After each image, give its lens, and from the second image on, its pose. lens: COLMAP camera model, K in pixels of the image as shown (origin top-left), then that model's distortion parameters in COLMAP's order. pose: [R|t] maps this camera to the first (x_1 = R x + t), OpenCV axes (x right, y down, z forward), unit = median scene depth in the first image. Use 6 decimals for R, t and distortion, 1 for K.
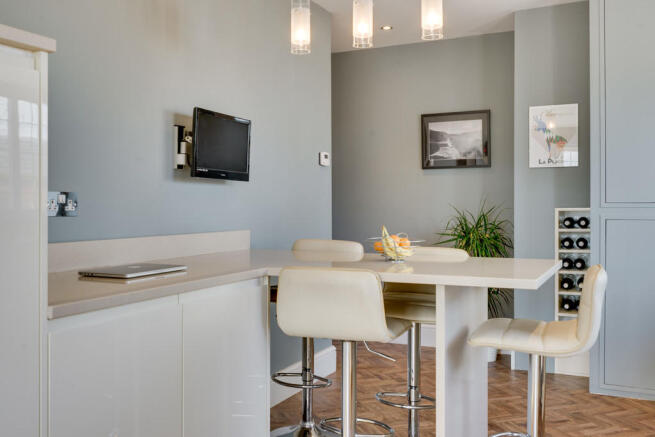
lens RADIAL K [[650.1, 0, 327.5], [0, 650.1, 218.5], [0, 0, 1]] dist [-0.003700, 0.002284]
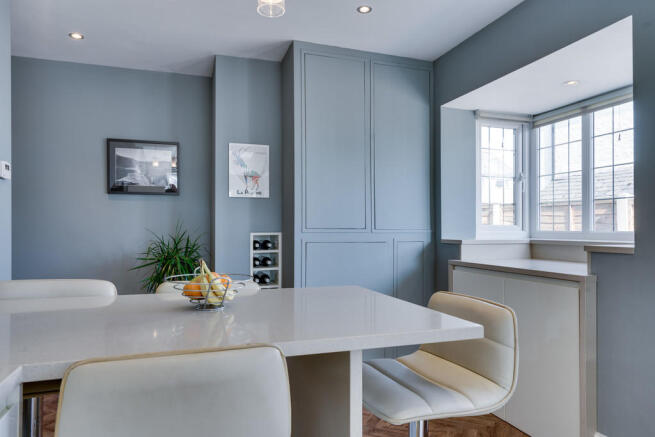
lens RADIAL K [[435.0, 0, 327.5], [0, 435.0, 218.5], [0, 0, 1]] dist [0.046016, 0.000271]
pose [[0.723556, 0.022262, 0.689907, -0.086944], [0.009197, 0.999080, -0.041884, -0.007681], [-0.690205, 0.036651, 0.722685, 0.339828]]
